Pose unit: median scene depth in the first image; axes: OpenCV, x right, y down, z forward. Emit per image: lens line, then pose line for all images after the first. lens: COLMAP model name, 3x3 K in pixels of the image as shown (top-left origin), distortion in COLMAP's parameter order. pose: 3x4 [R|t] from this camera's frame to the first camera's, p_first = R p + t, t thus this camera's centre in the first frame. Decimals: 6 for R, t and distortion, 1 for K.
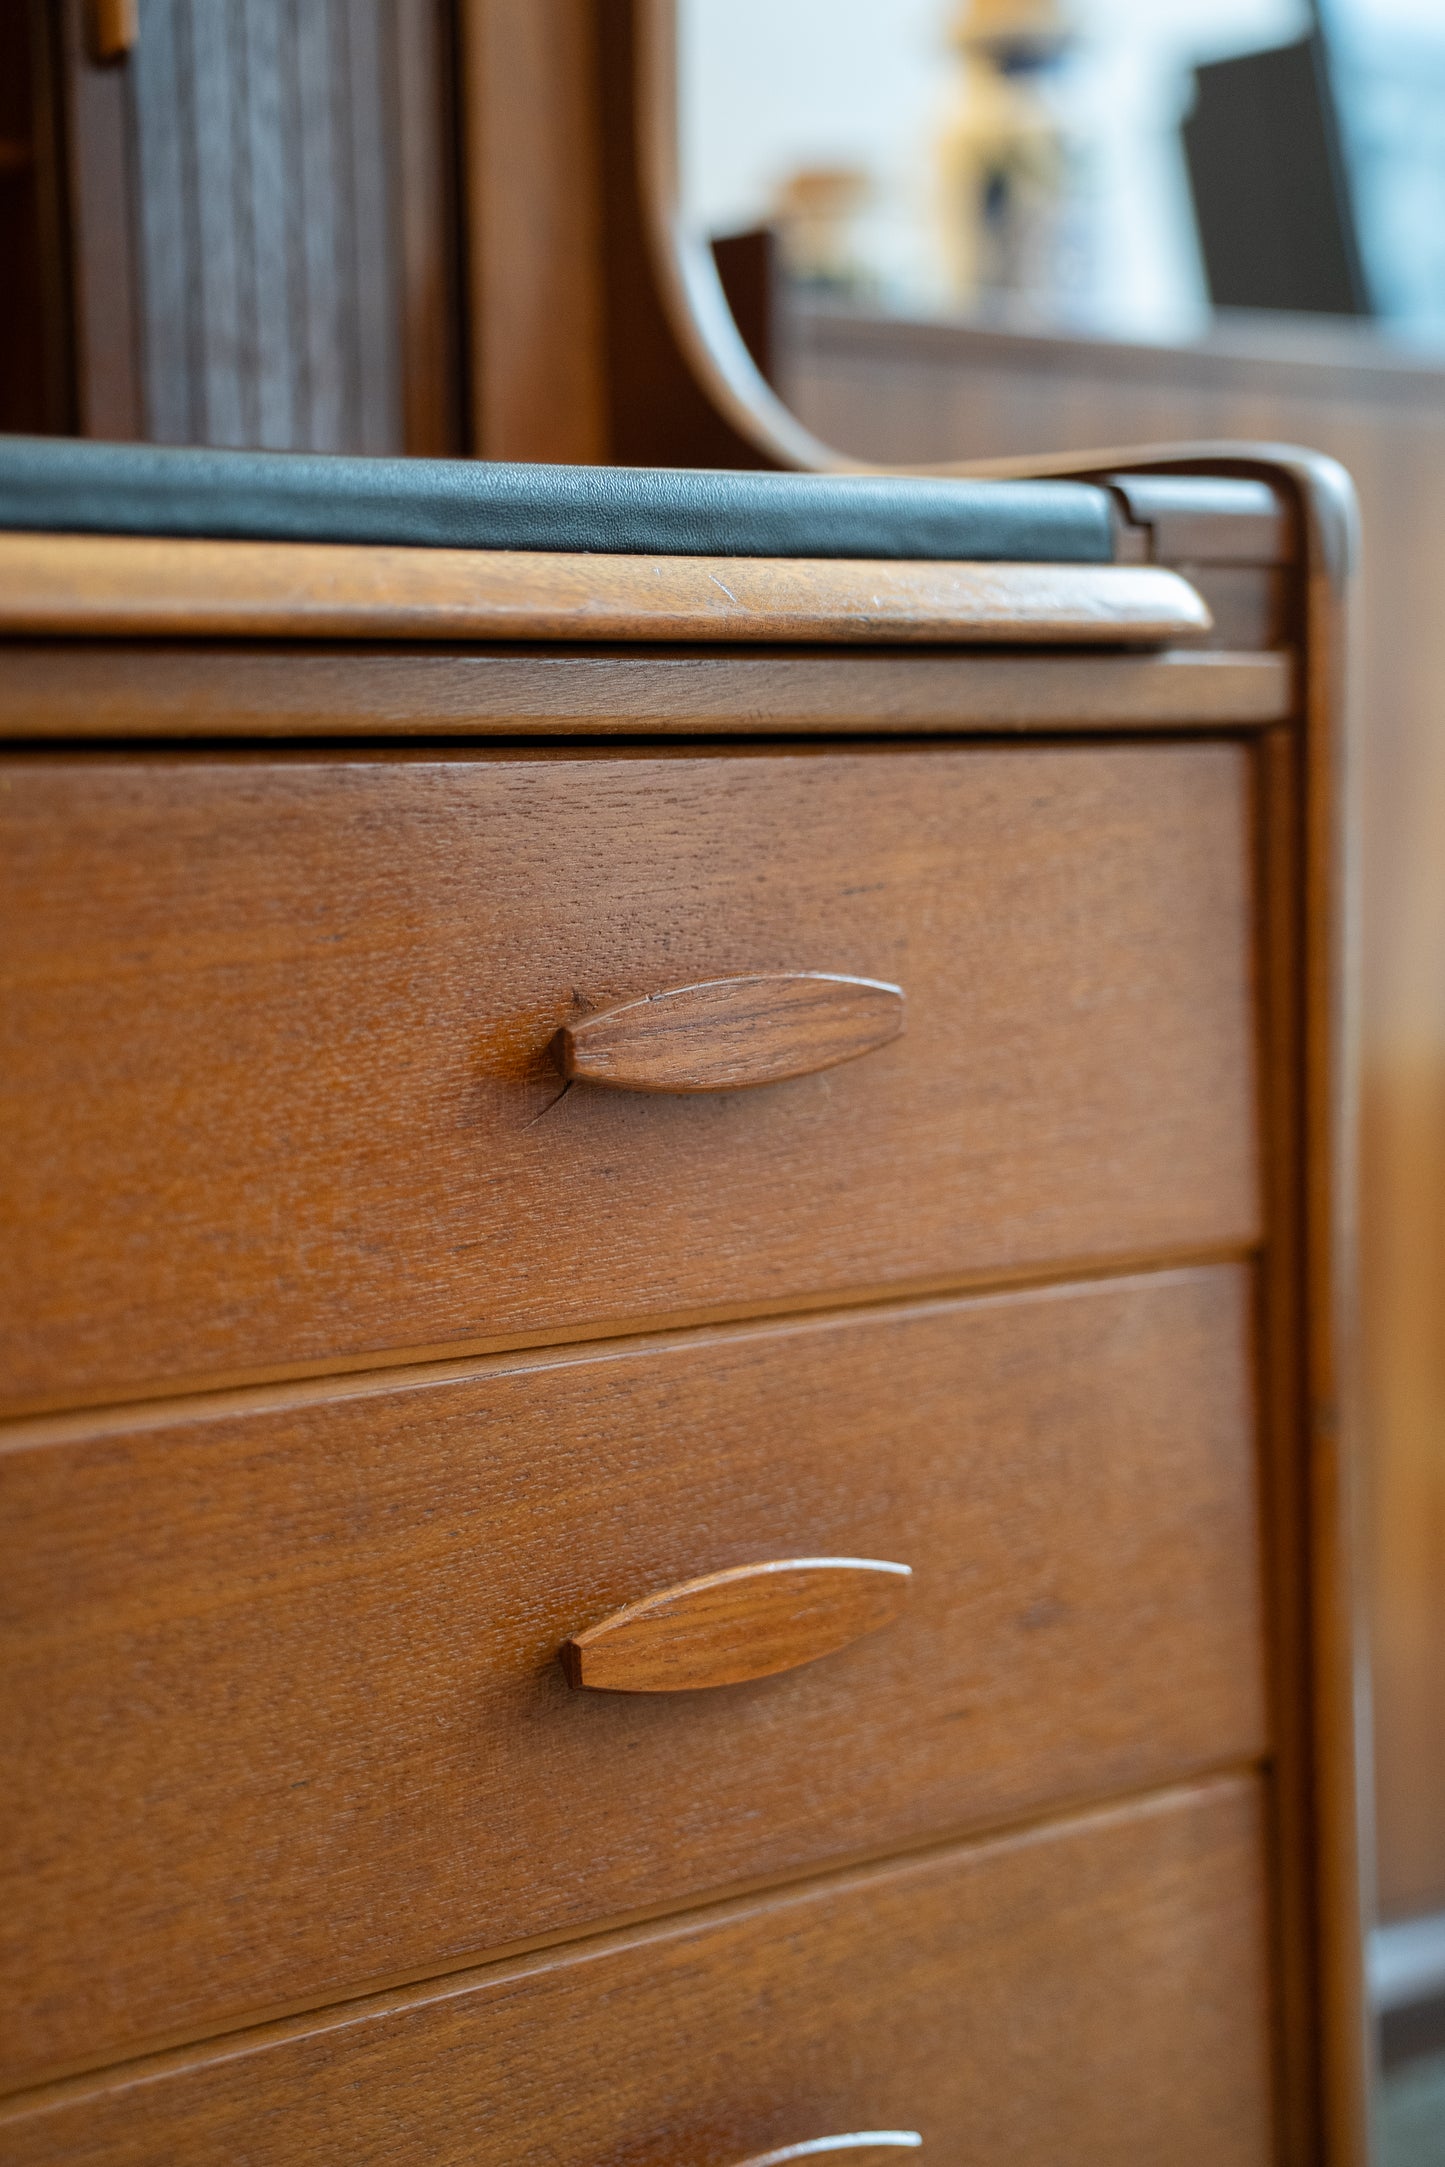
lens RADIAL K [[4322.5, 0, 720.2], [0, 4322.5, 1087.0], [0, 0, 1]] dist [0.331902, 0.000000]
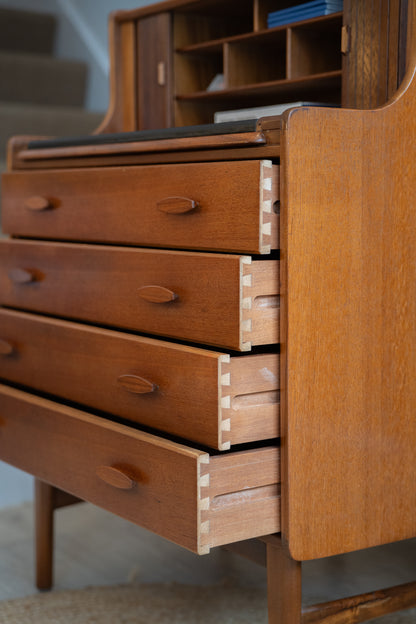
lens RADIAL K [[1052.1, 0, 220.4], [0, 1052.1, 276.1], [0, 0, 1]] dist [0.259037, 0.000000]
pose [[-0.133101, 0.083886, -0.987546, 1.422137], [-0.067673, 0.993317, 0.093498, -0.051650], [0.988789, 0.079275, -0.126535, 1.067351]]
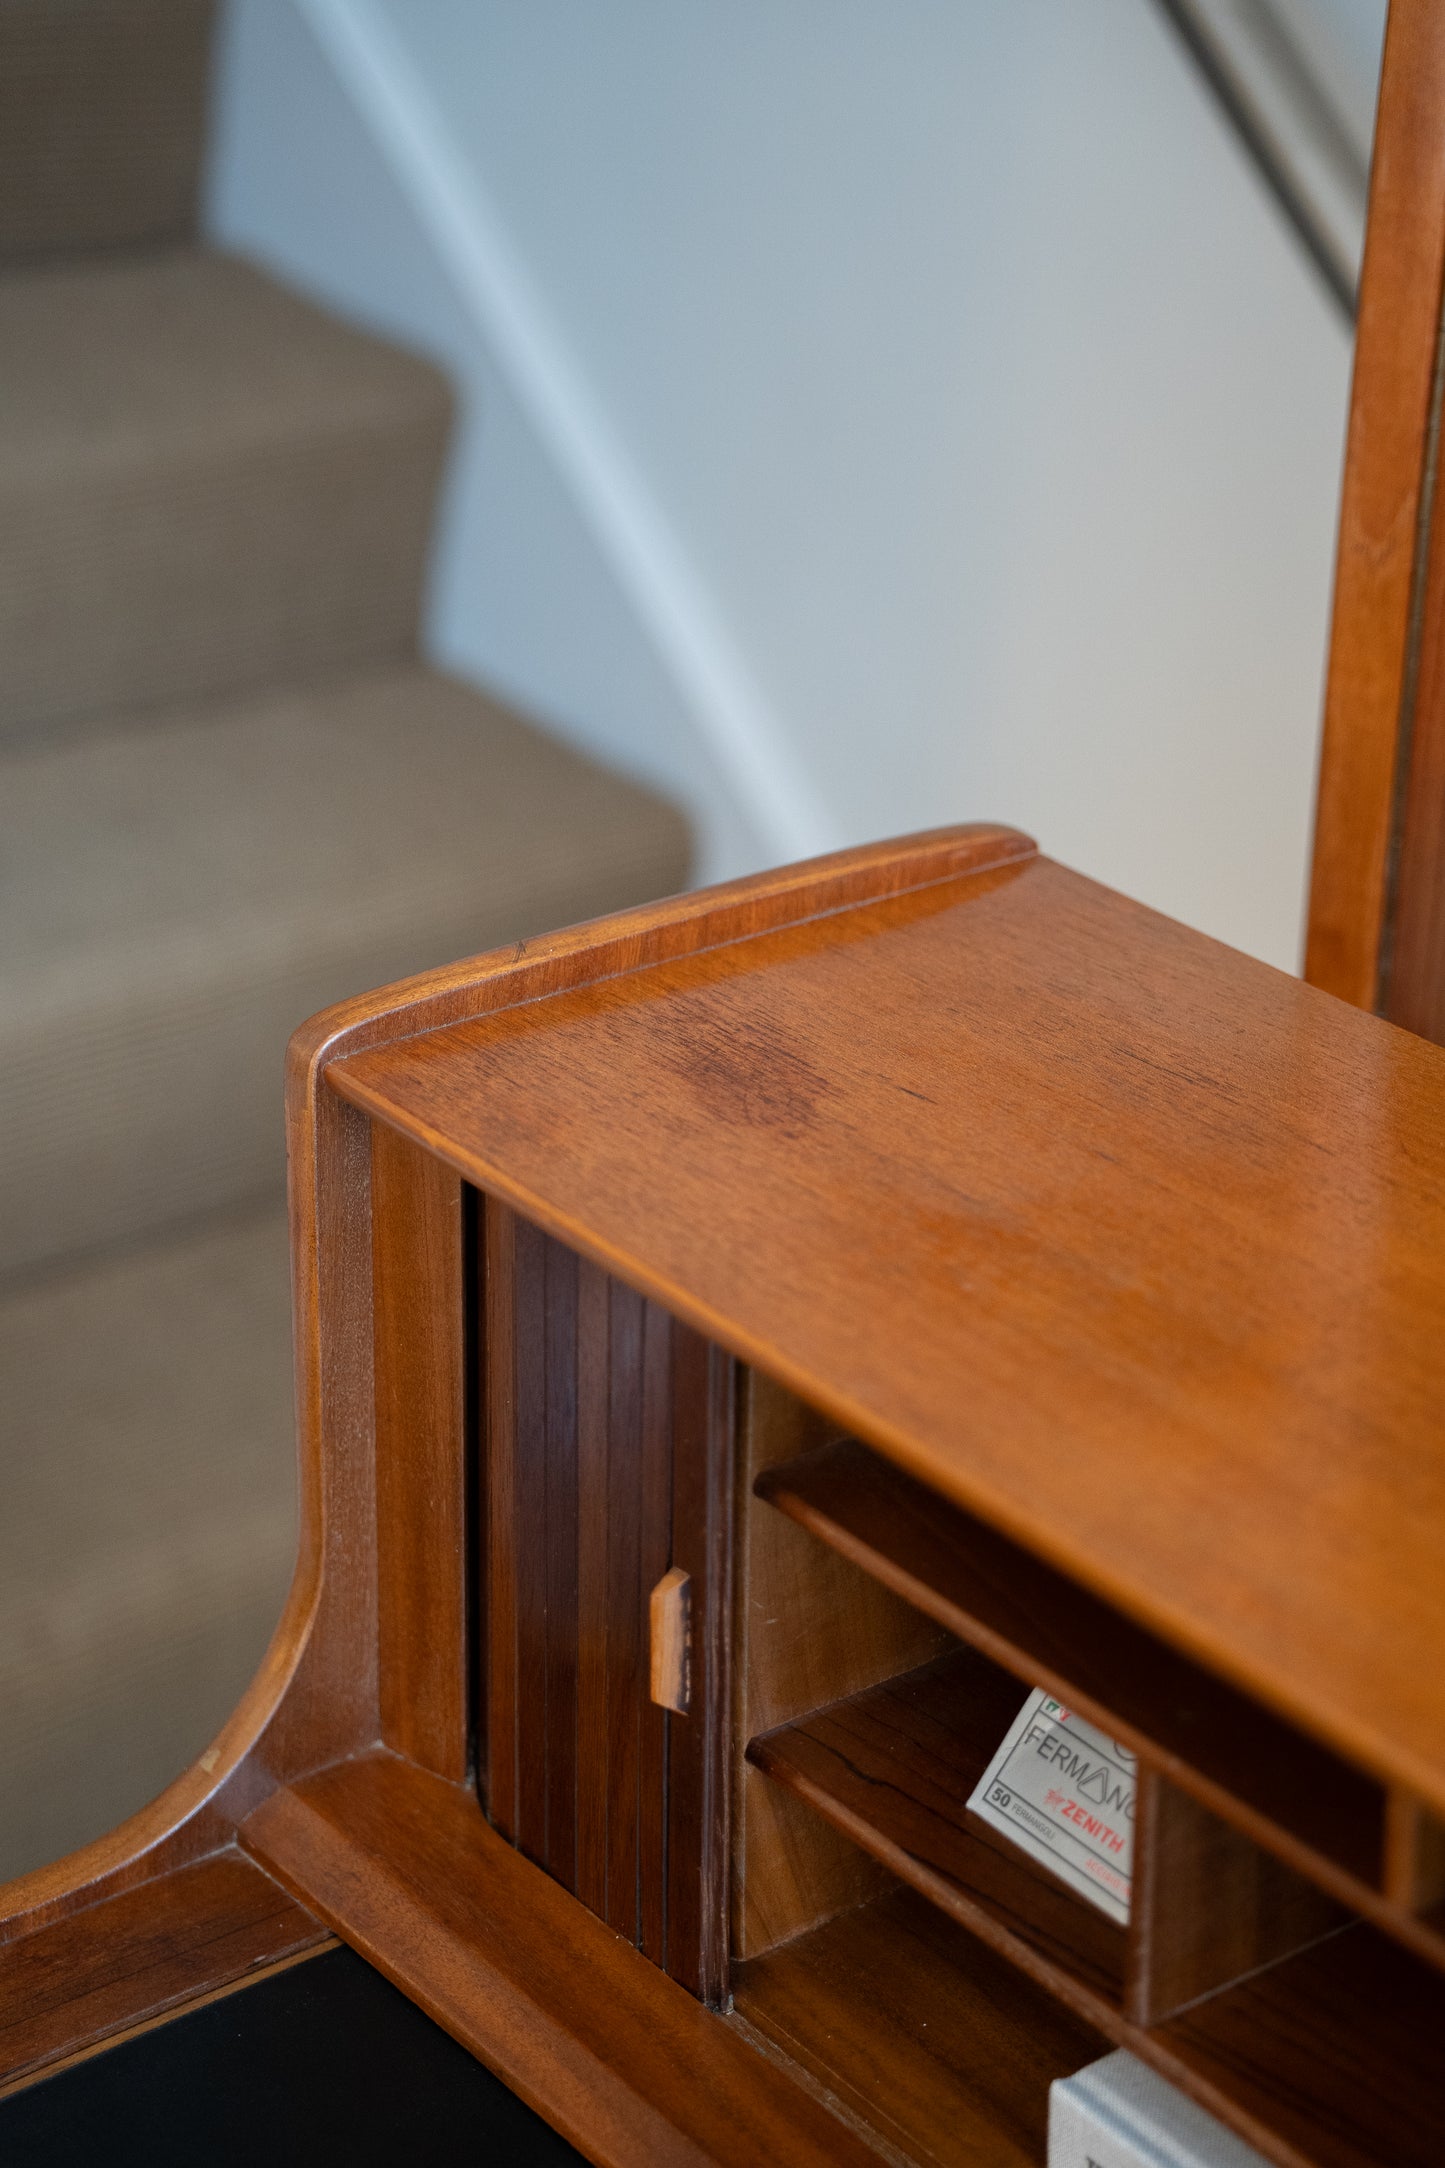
lens RADIAL K [[4581.8, 0, 784.2], [0, 4581.8, 1063.5], [0, 0, 1]] dist [0.430982, 0.000000]
pose [[-0.083609, 0.439275, -0.894453, 0.557829], [-0.090939, 0.890487, 0.445828, -0.934940], [0.992340, 0.118616, -0.034505, 0.744923]]
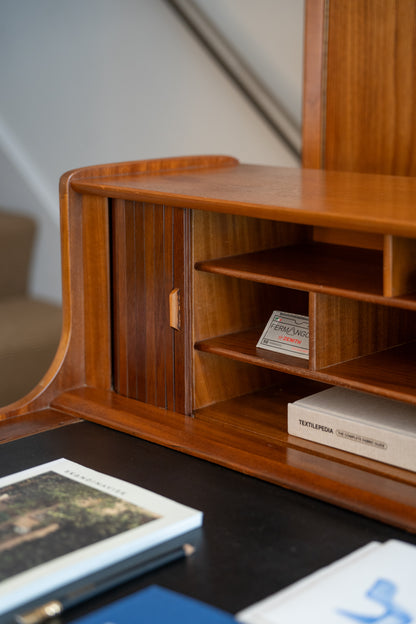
lens RADIAL K [[1166.7, 0, 210.0], [0, 1166.7, 253.8], [0, 0, 1]] dist [0.274198, 0.000000]
pose [[0.043698, 0.186682, -0.981448, 0.665986], [-0.069737, 0.980560, 0.183408, -0.506000], [0.996608, 0.060429, 0.055867, 0.655218]]
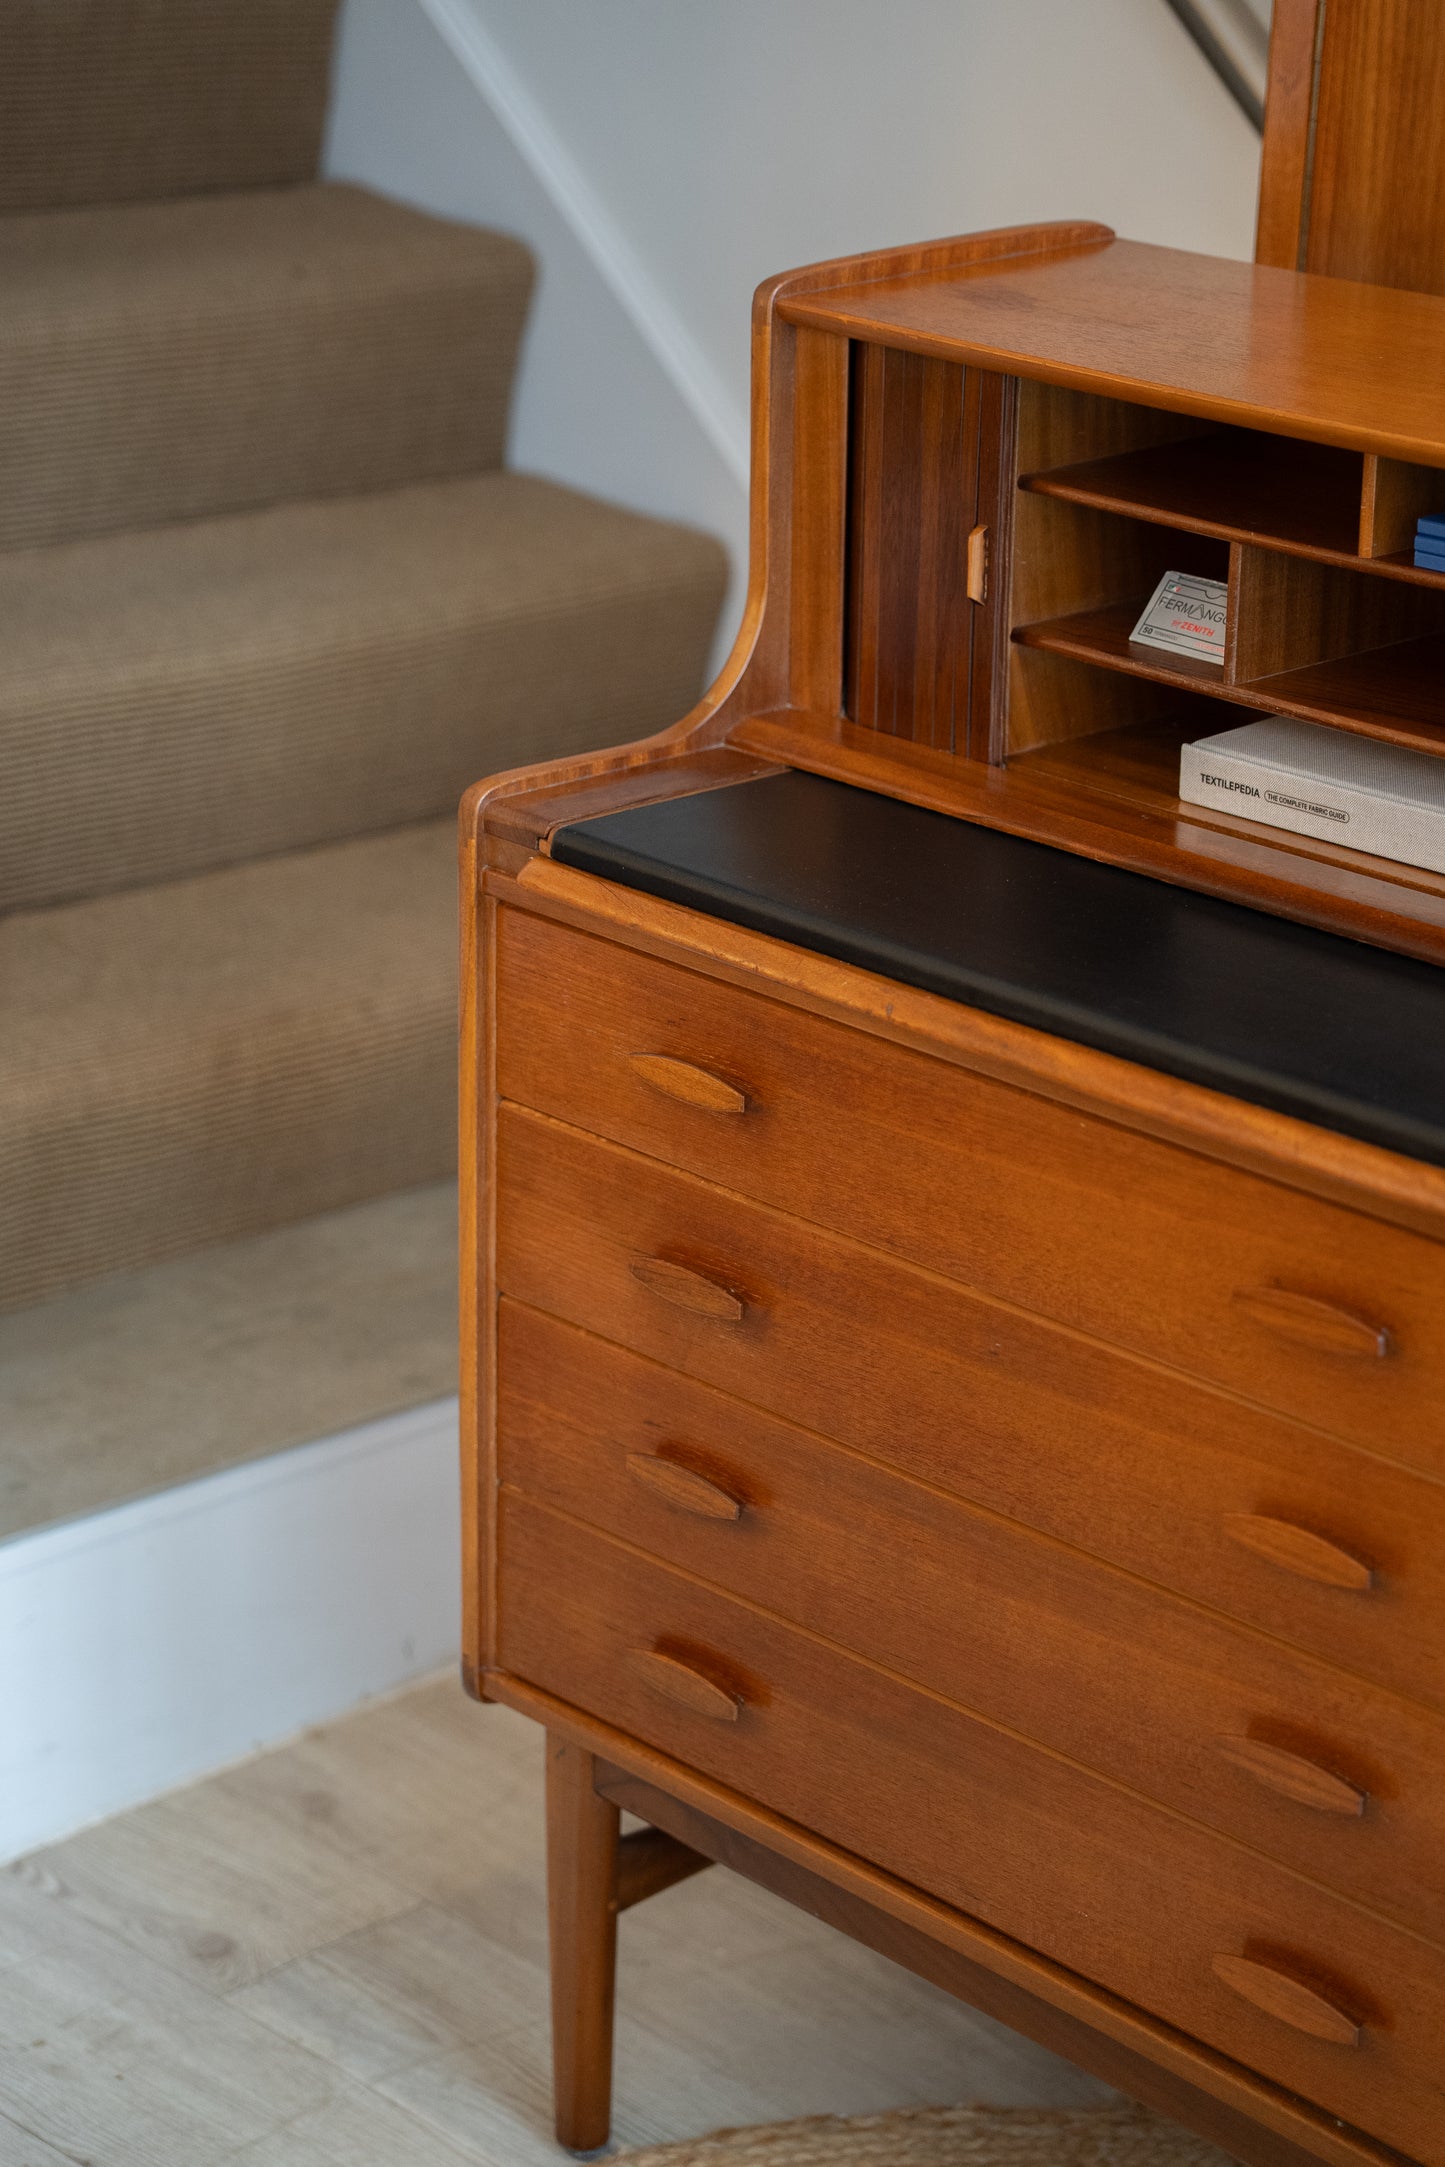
lens RADIAL K [[5328.7, 0, 645.4], [0, 5328.7, 1058.4], [0, 0, 1]] dist [0.615779, 0.000000]
pose [[-0.016980, 0.345745, -0.938175, 2.331688], [-0.082467, 0.934629, 0.345931, -0.971751], [0.996449, 0.083242, 0.012643, 0.495355]]
